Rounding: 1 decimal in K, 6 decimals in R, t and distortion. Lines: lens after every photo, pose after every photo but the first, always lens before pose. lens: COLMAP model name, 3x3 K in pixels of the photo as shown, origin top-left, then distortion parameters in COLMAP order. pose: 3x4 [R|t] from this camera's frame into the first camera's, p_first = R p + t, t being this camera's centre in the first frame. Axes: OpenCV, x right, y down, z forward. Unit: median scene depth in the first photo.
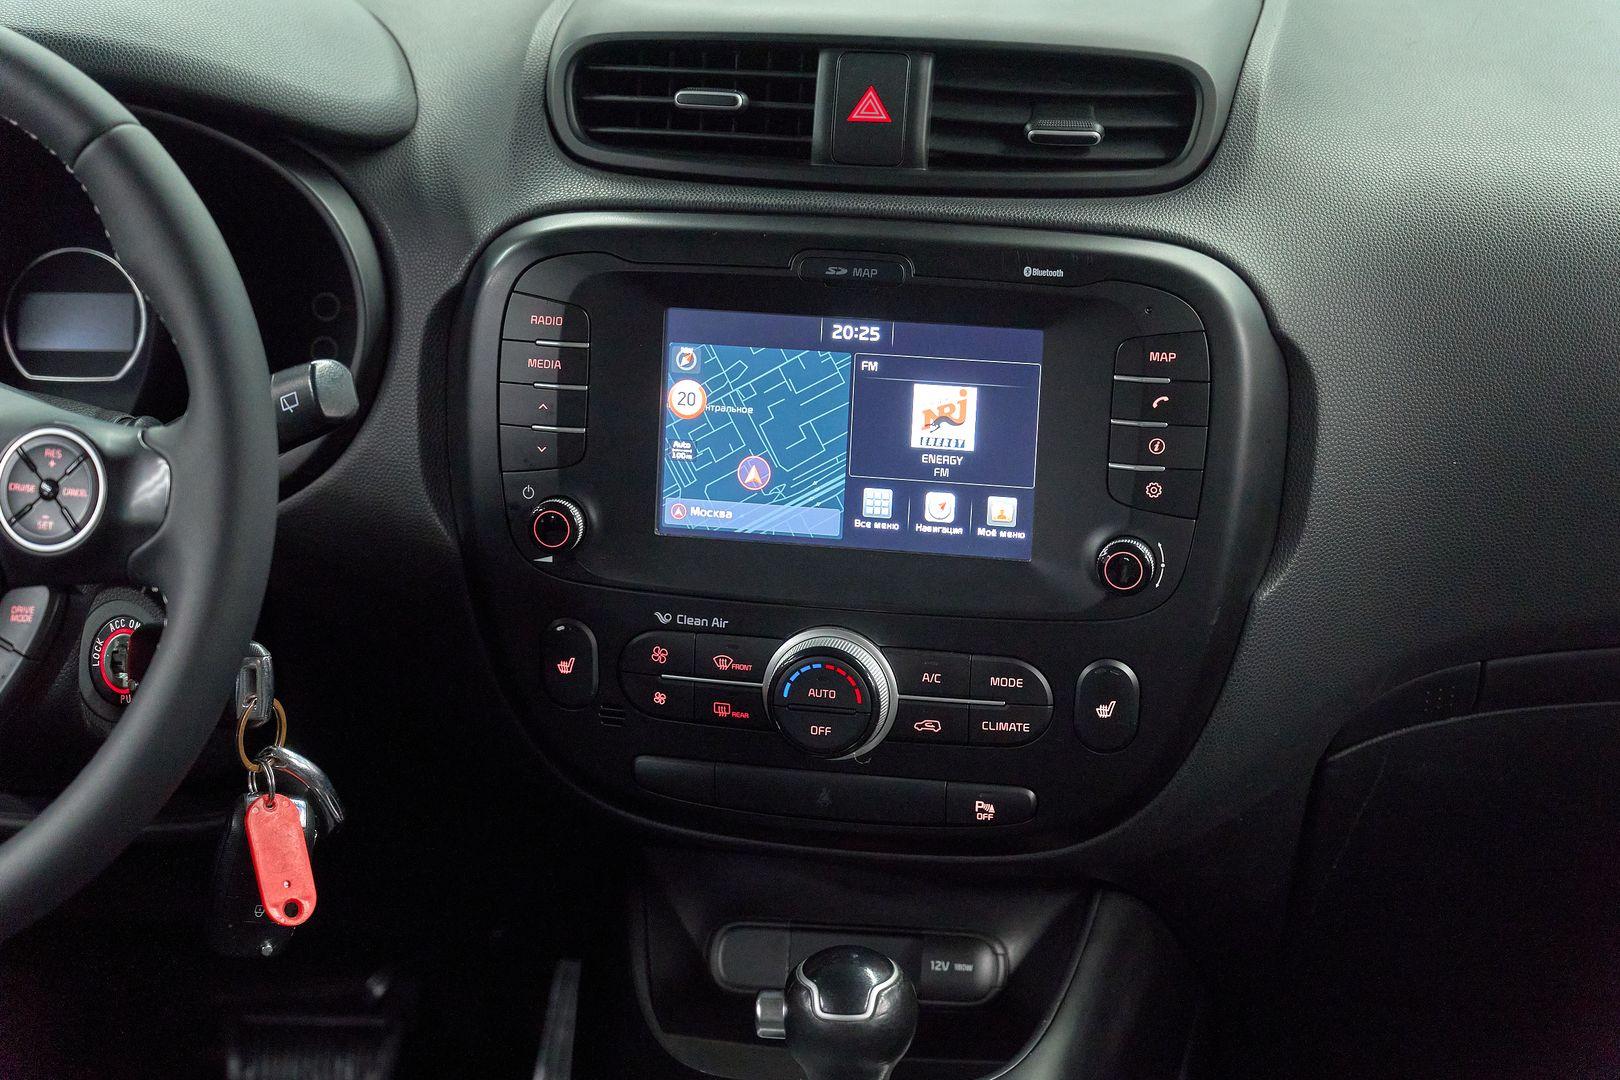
lens RADIAL K [[3244.3, 0, 801.6], [0, 3244.3, 544.9], [0, 0, 1]] dist [-0.127179, 0.000000]
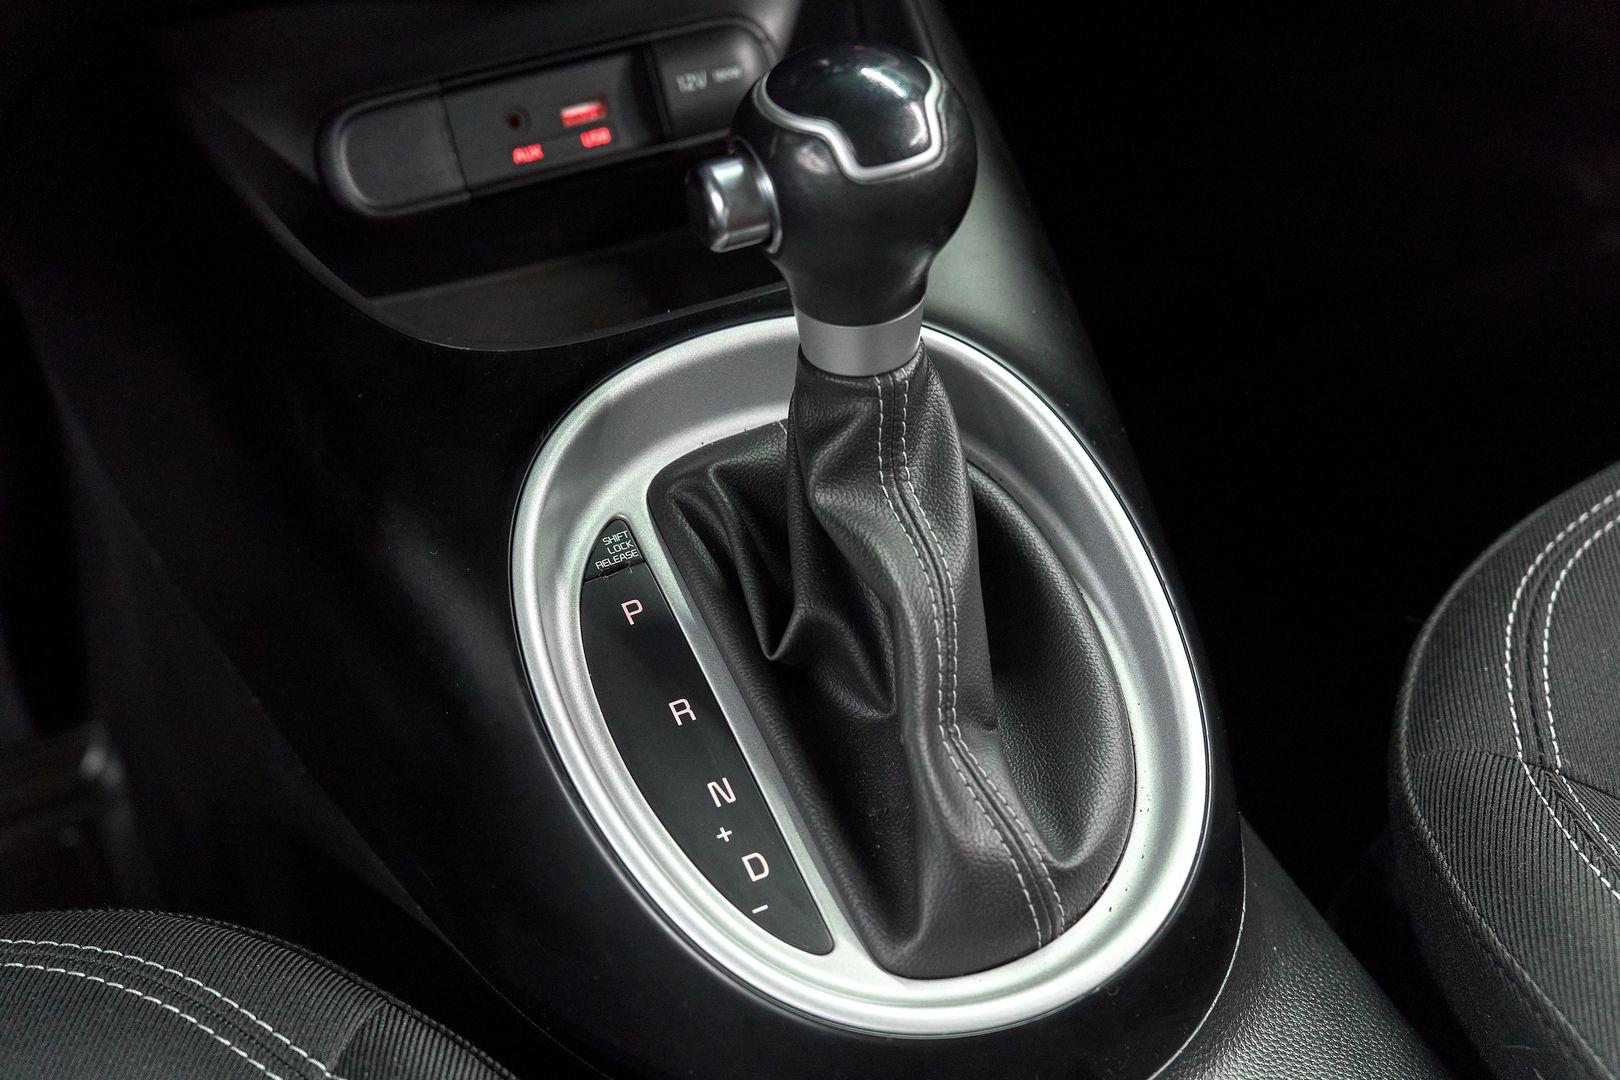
lens RADIAL K [[2615.5, 0, 810.1], [0, 2615.5, 540.4], [0, 0, 1]] dist [-0.132645, 0.000000]
pose [[0.859509, -0.334942, 0.386081, -0.179643], [0.205329, 0.917998, 0.339292, 0.048135], [-0.468065, -0.212351, 0.857801, 0.580350]]
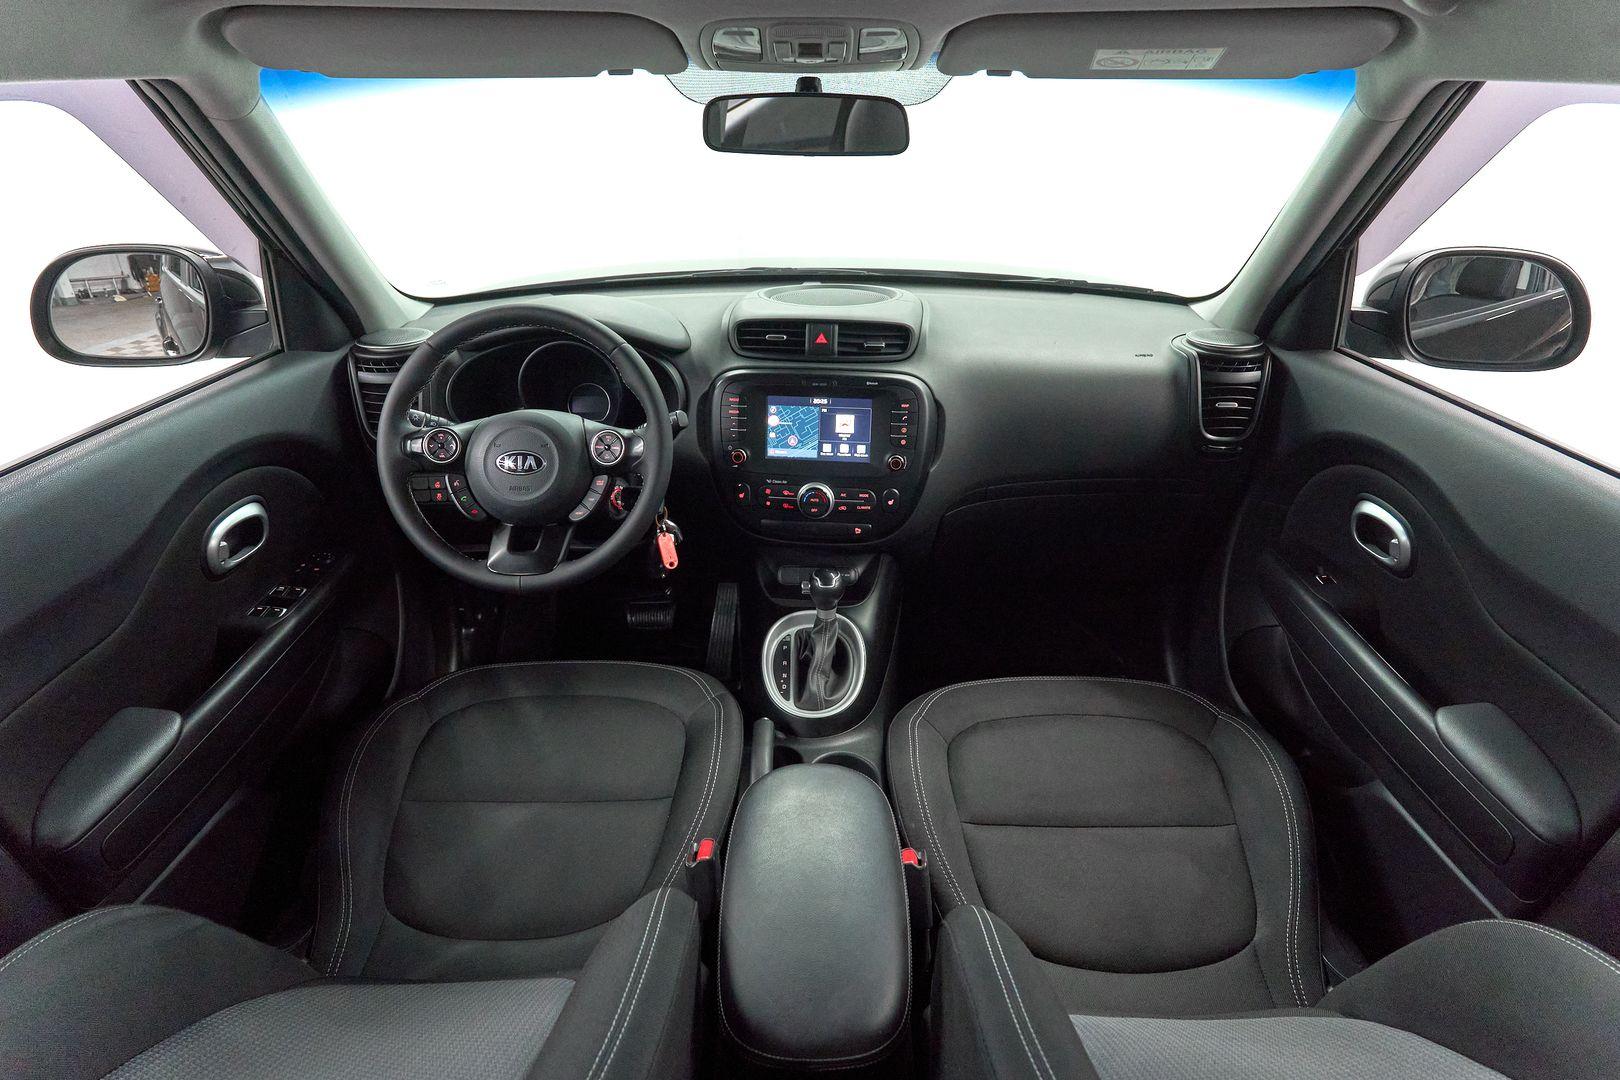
lens RADIAL K [[907.5, 0, 819.6], [0, 907.5, 525.4], [0, 0, 1]] dist [0.017581, 0.002785]
pose [[0.994148, -0.034909, 0.102227, -0.092955], [0.029440, 0.998078, 0.054530, 0.018333], [-0.103934, -0.051201, 0.993265, -0.023299]]
